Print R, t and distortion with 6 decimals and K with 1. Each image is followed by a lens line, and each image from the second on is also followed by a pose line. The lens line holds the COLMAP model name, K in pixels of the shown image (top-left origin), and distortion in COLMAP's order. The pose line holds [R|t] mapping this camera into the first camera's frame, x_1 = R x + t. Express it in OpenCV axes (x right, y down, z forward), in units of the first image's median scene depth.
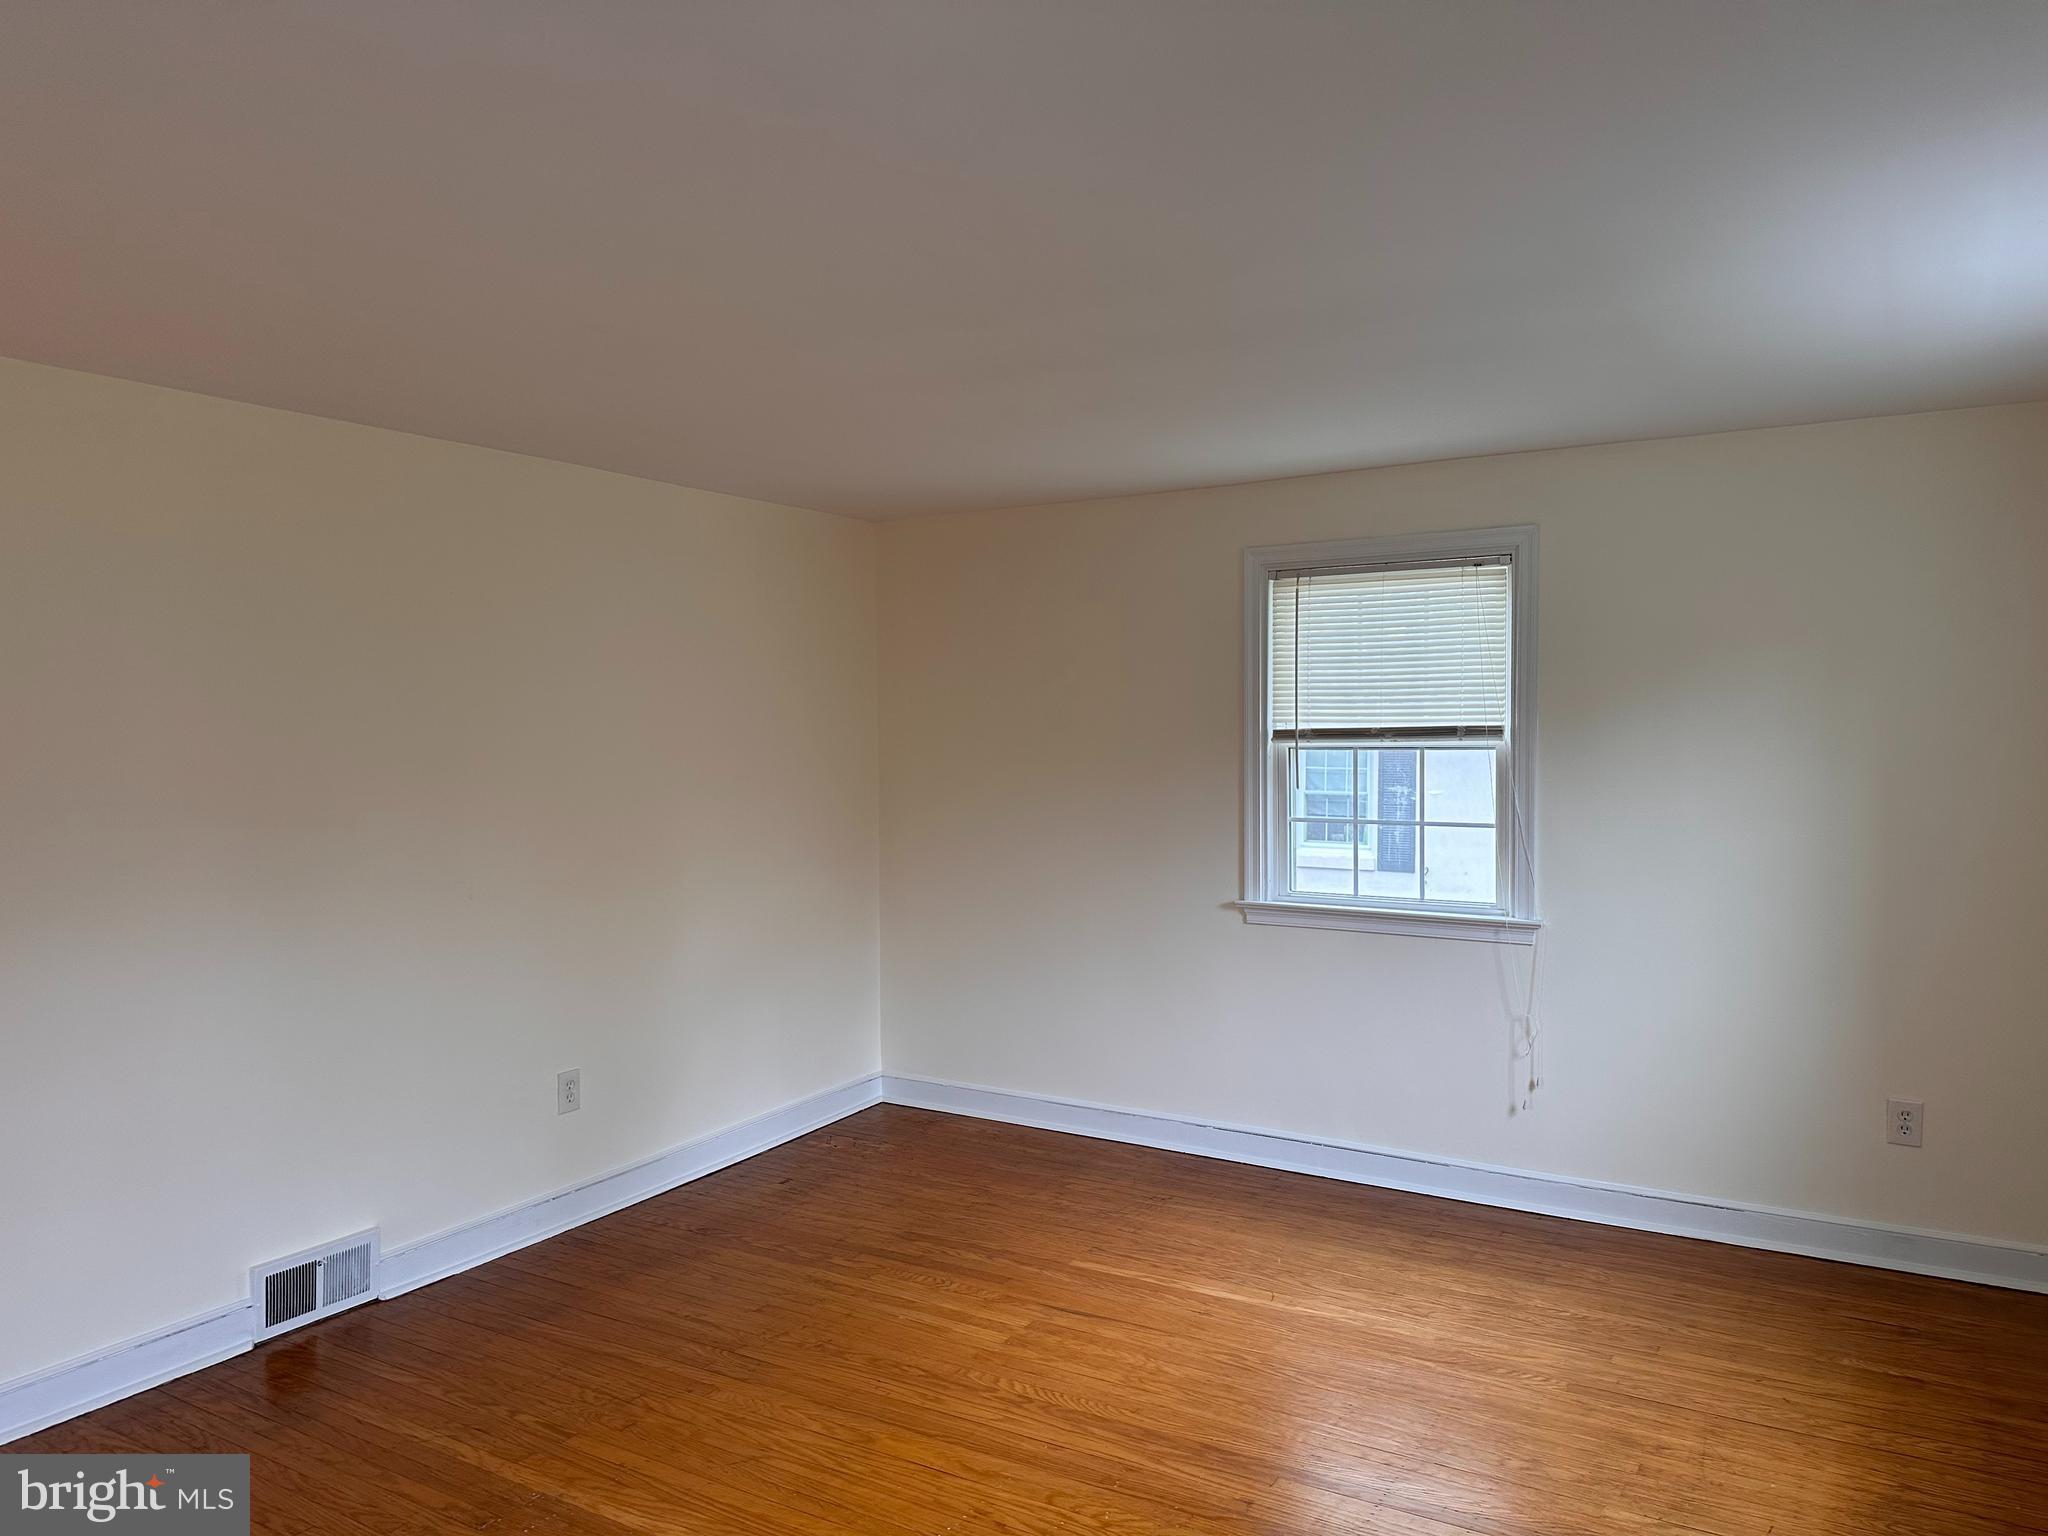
lens RADIAL K [[1466.5, 0, 1024.0], [0, 1466.5, 768.0], [0, 0, 1]] dist [0.077033, -0.073942]
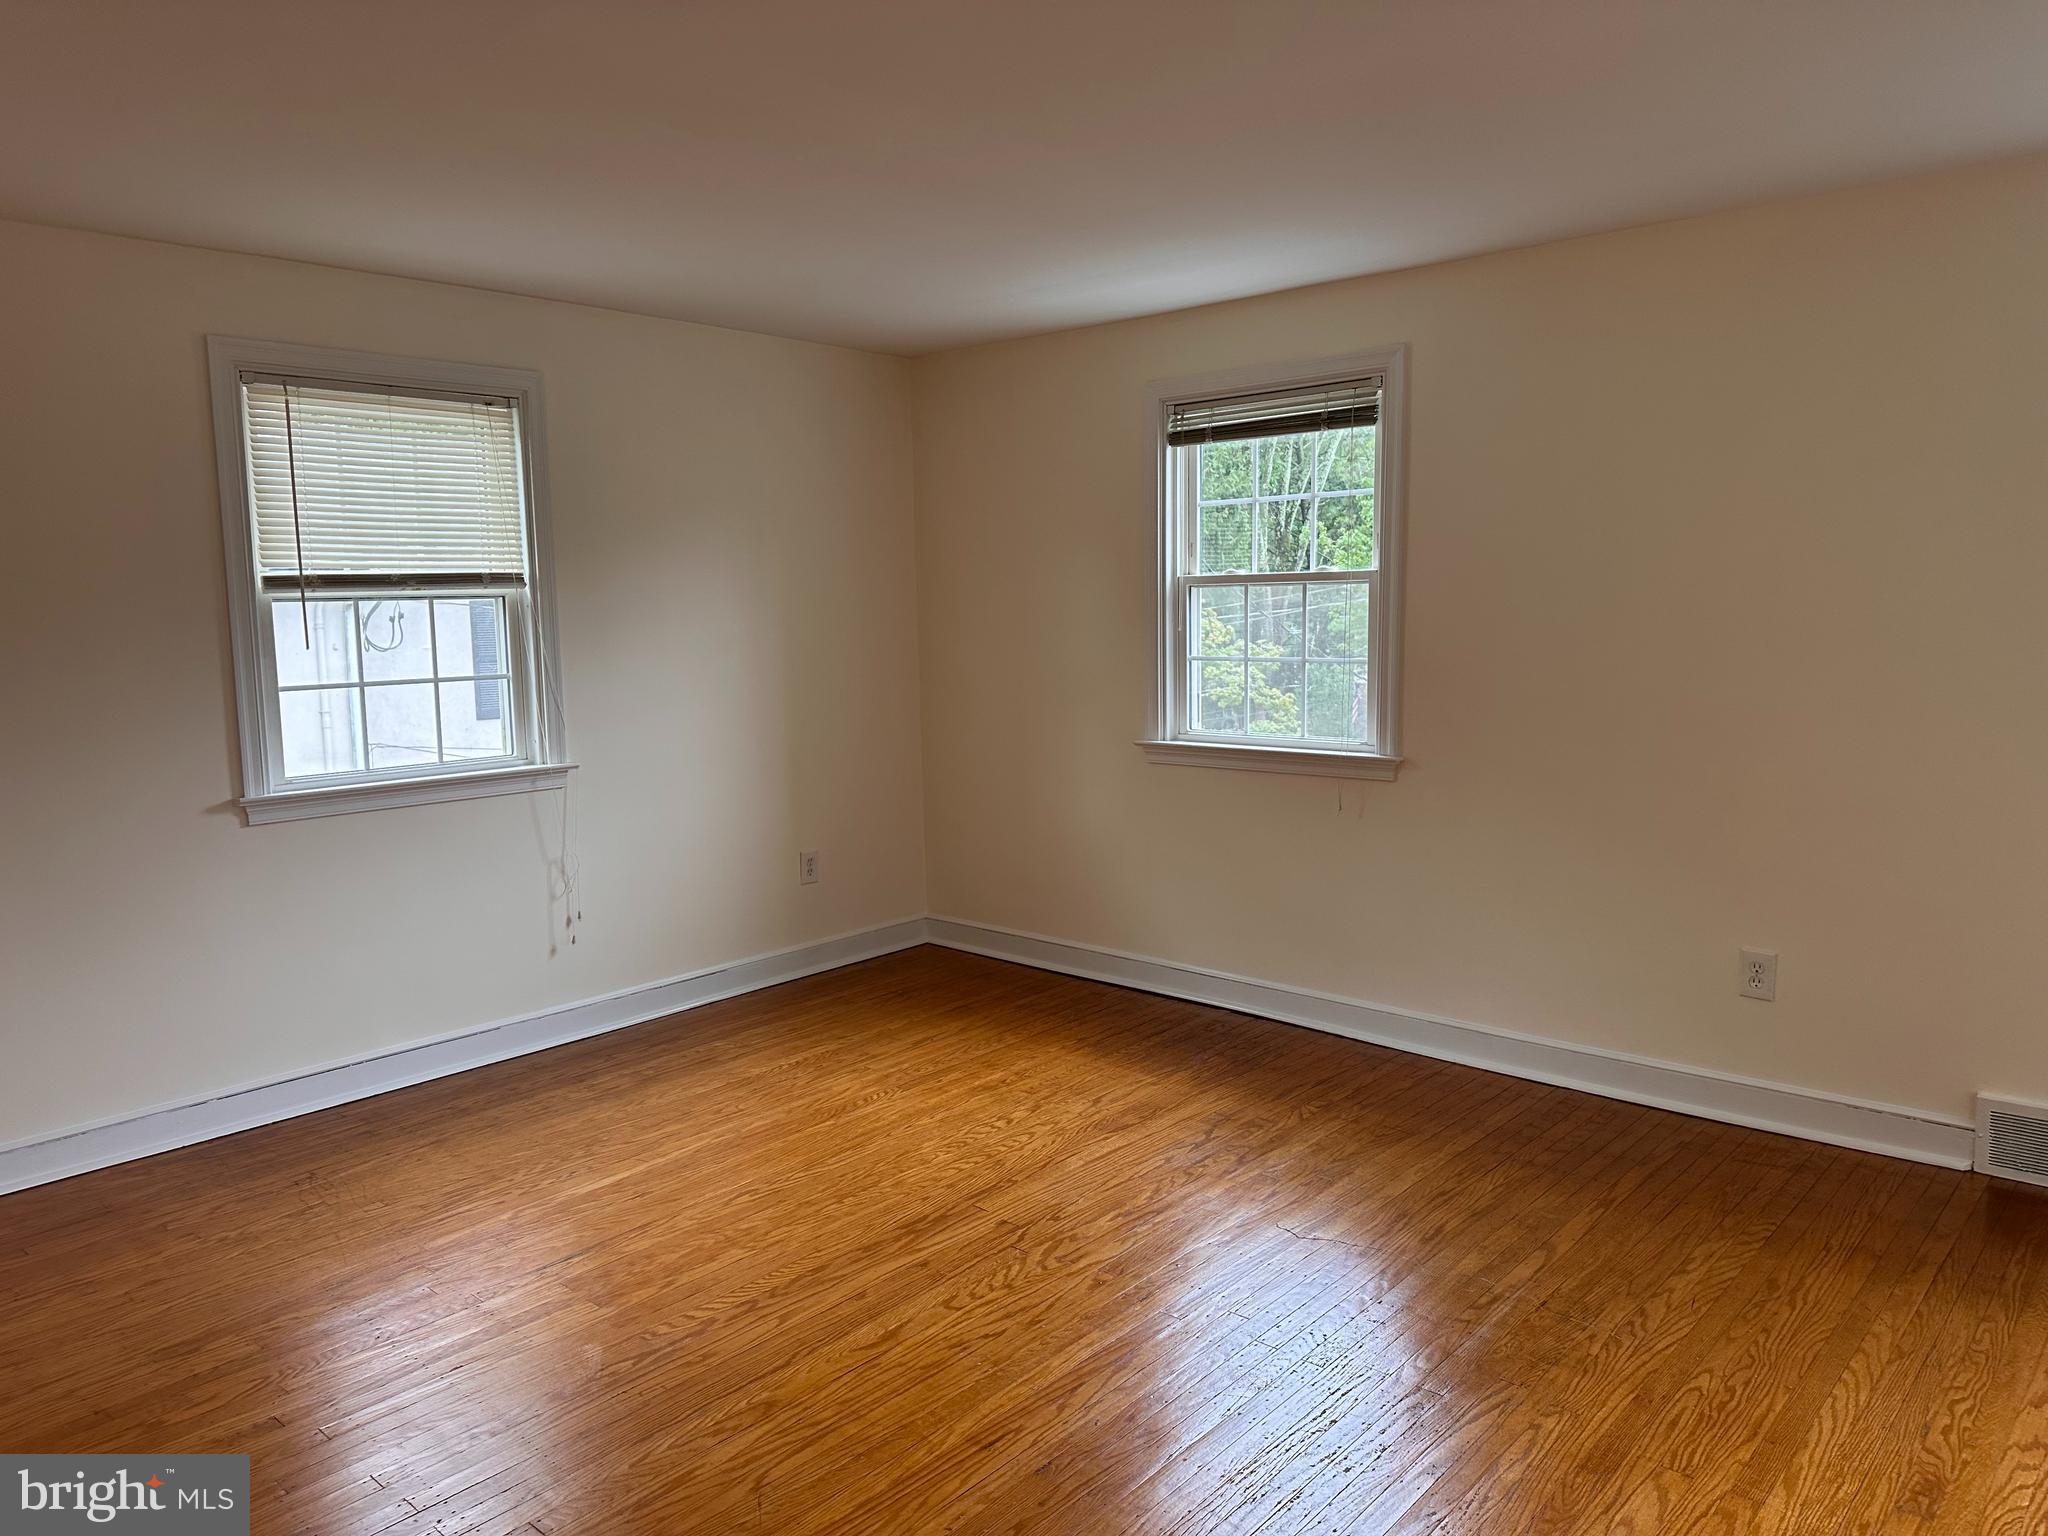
lens RADIAL K [[1466.5, 0, 1024.0], [0, 1466.5, 768.0], [0, 0, 1]] dist [0.077033, -0.073942]
pose [[0.168002, -0.112184, 0.979382, -0.607470], [0.047669, 0.993266, 0.105598, 0.012258], [-0.984633, 0.028945, 0.172218, 0.501552]]
